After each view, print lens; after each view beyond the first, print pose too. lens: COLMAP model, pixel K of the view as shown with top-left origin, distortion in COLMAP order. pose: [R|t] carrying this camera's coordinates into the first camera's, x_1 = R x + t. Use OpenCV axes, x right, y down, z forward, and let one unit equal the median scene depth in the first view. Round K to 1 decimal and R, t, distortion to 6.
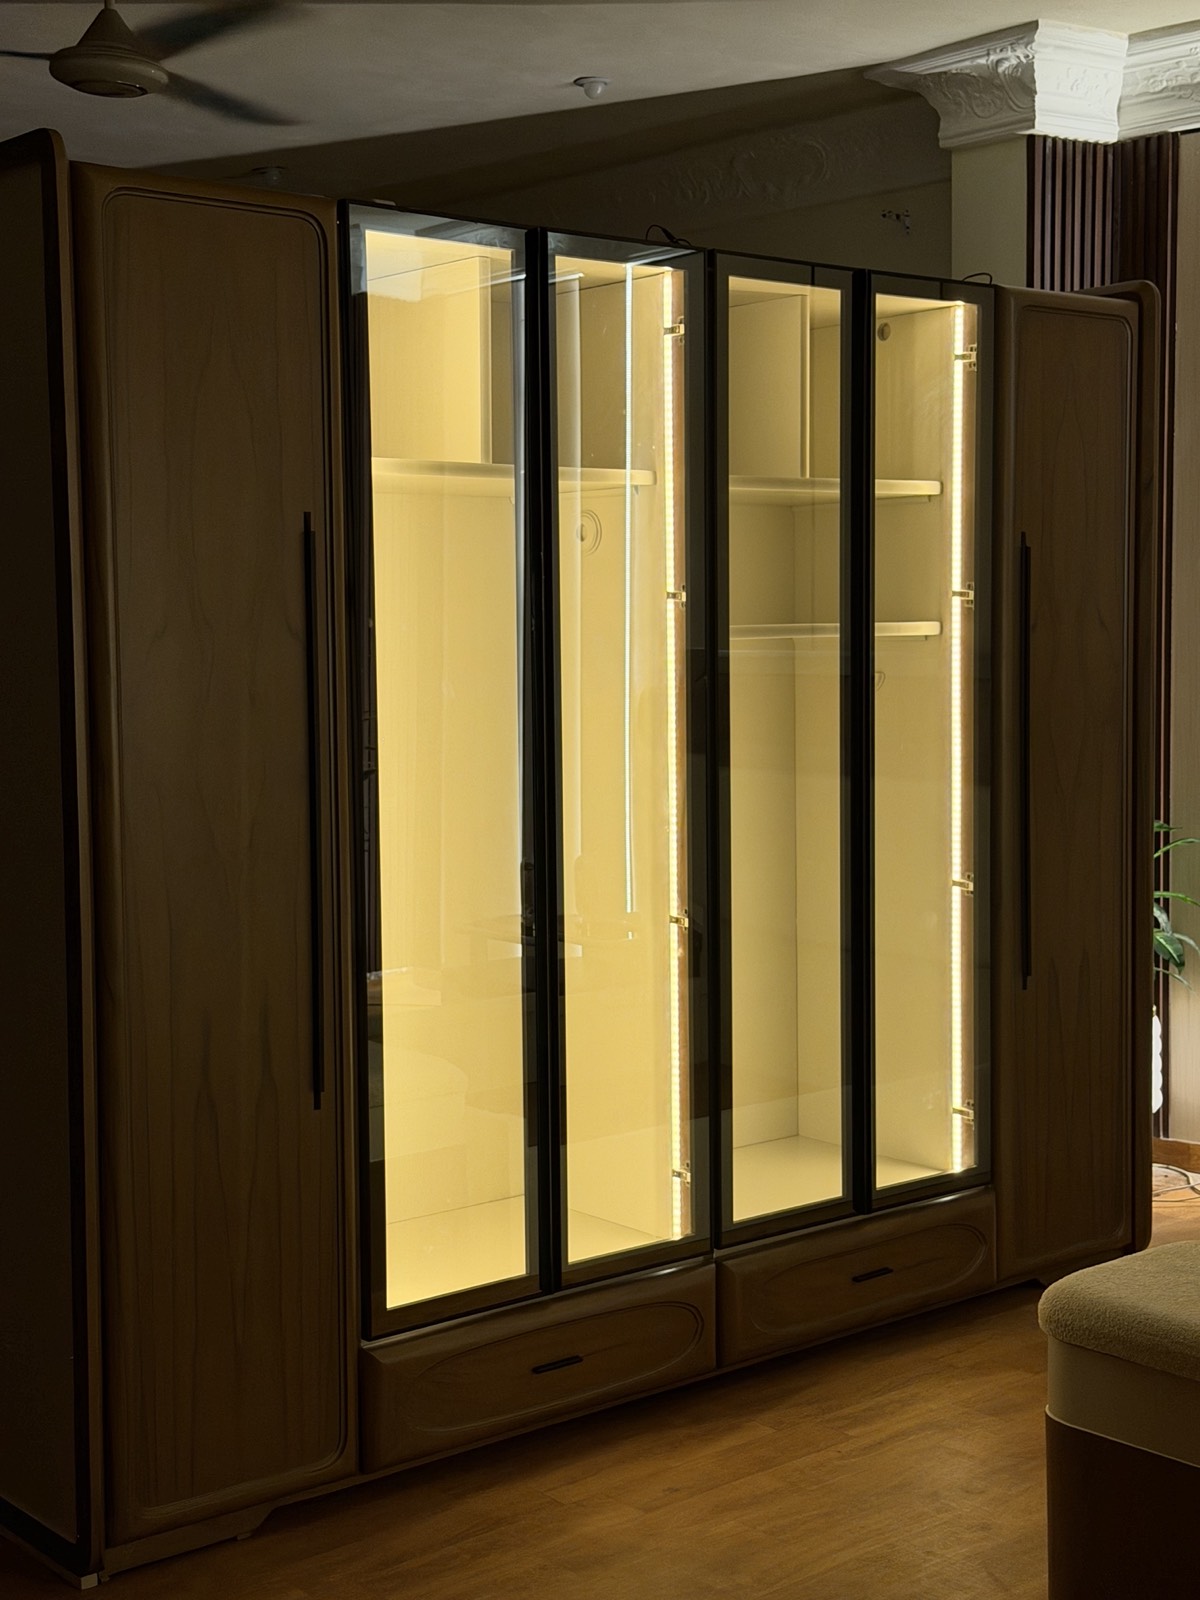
lens RADIAL K [[2233.2, 0, 601.7], [0, 2233.2, 784.5], [0, 0, 1]] dist [0.098334, 0.000000]
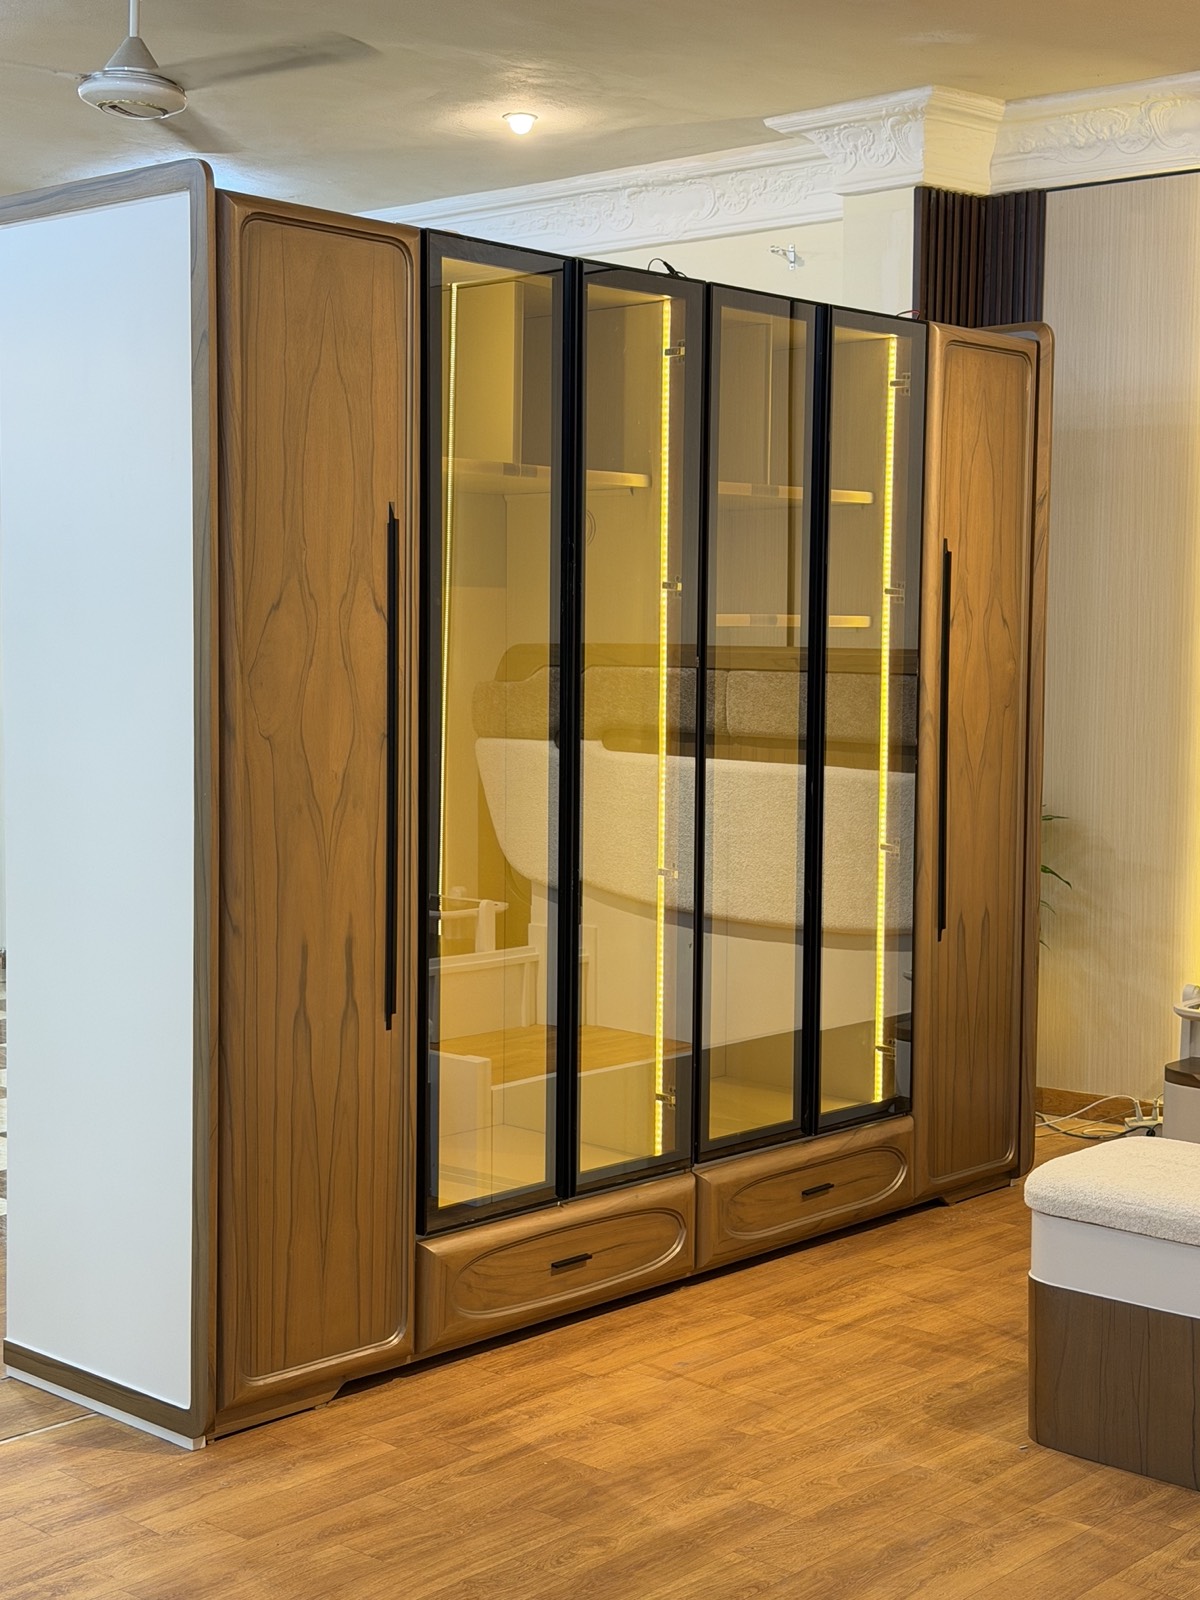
lens RADIAL K [[2233.2, 0, 563.8], [0, 2233.2, 791.8], [0, 0, 1]] dist [0.098334, 0.000000]
pose [[0.992525, 0.011375, 0.121513, -0.142300], [-0.011184, 0.999935, -0.002256, 0.020822], [-0.121531, 0.000880, 0.992587, -0.106697]]
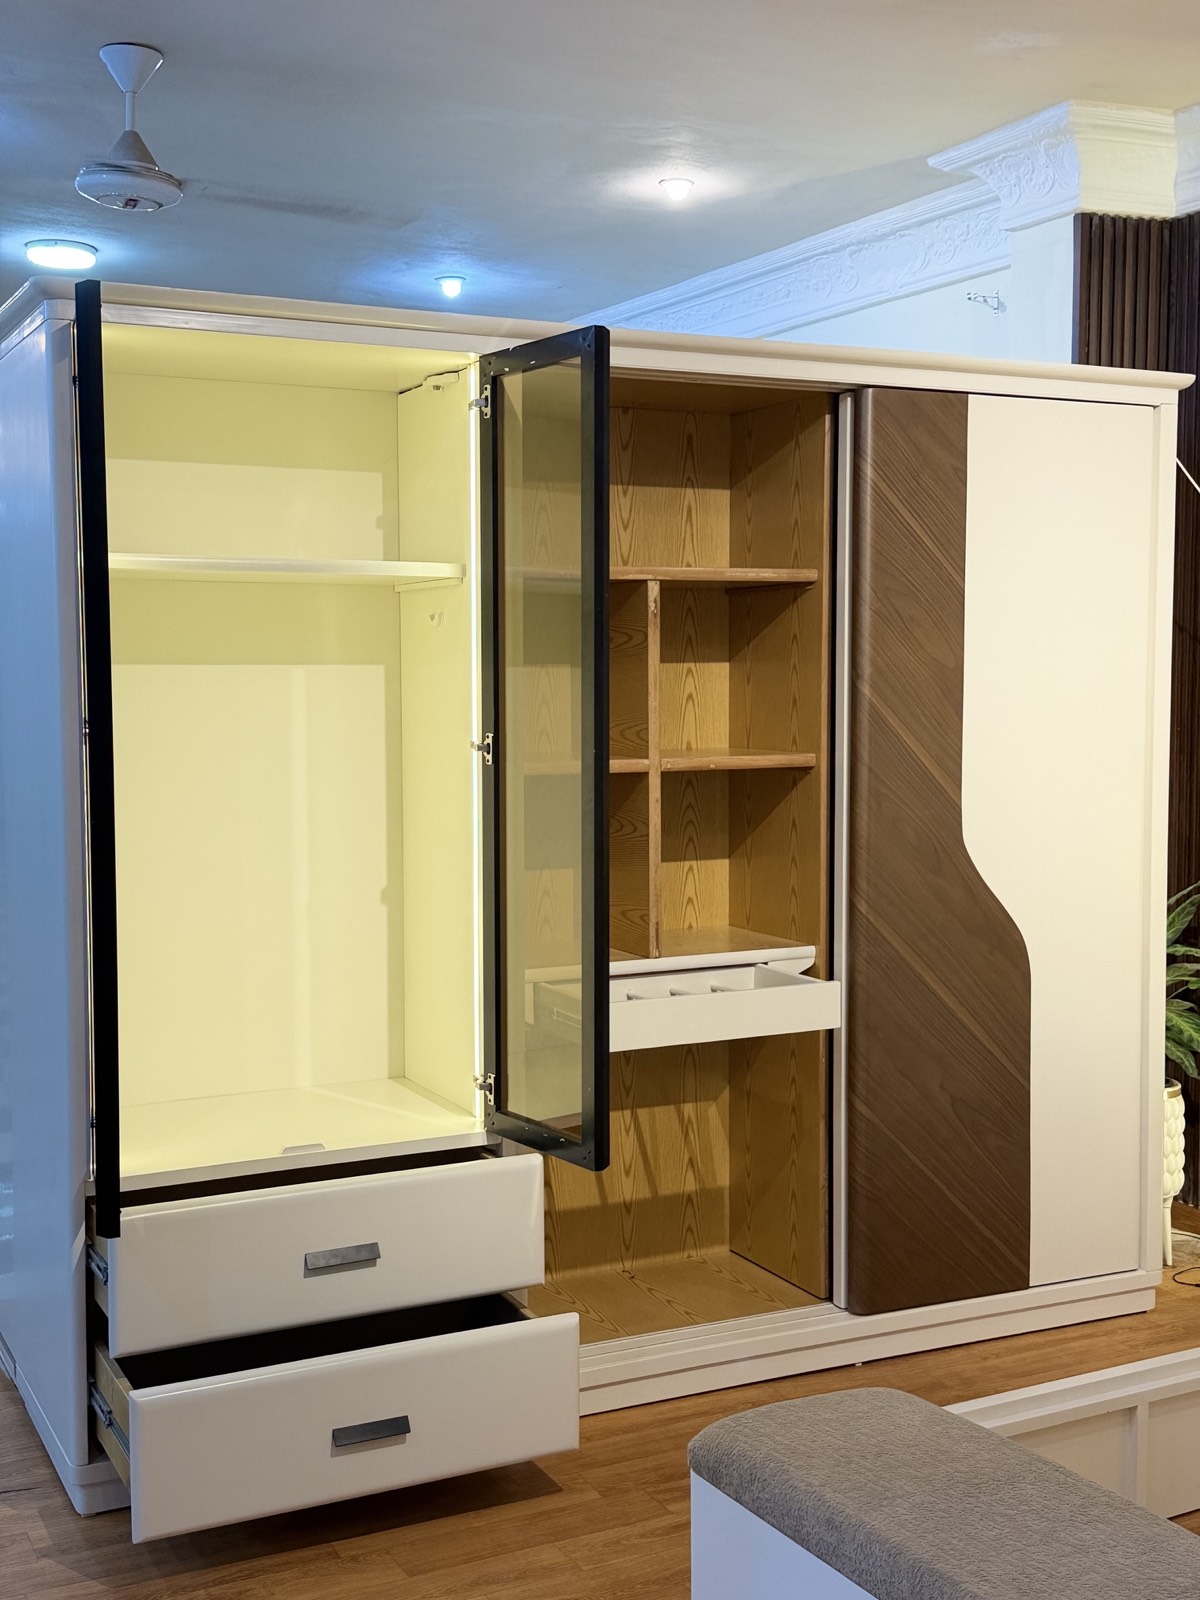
lens RADIAL K [[1845.3, 0, 607.4], [0, 1845.3, 810.6], [0, 0, 1]] dist [-0.022498, 0.000000]
pose [[0.966010, 0.033453, -0.256331, 0.251976], [-0.032601, 0.999440, 0.007576, -0.024005], [0.256441, 0.001038, 0.966559, 0.183755]]
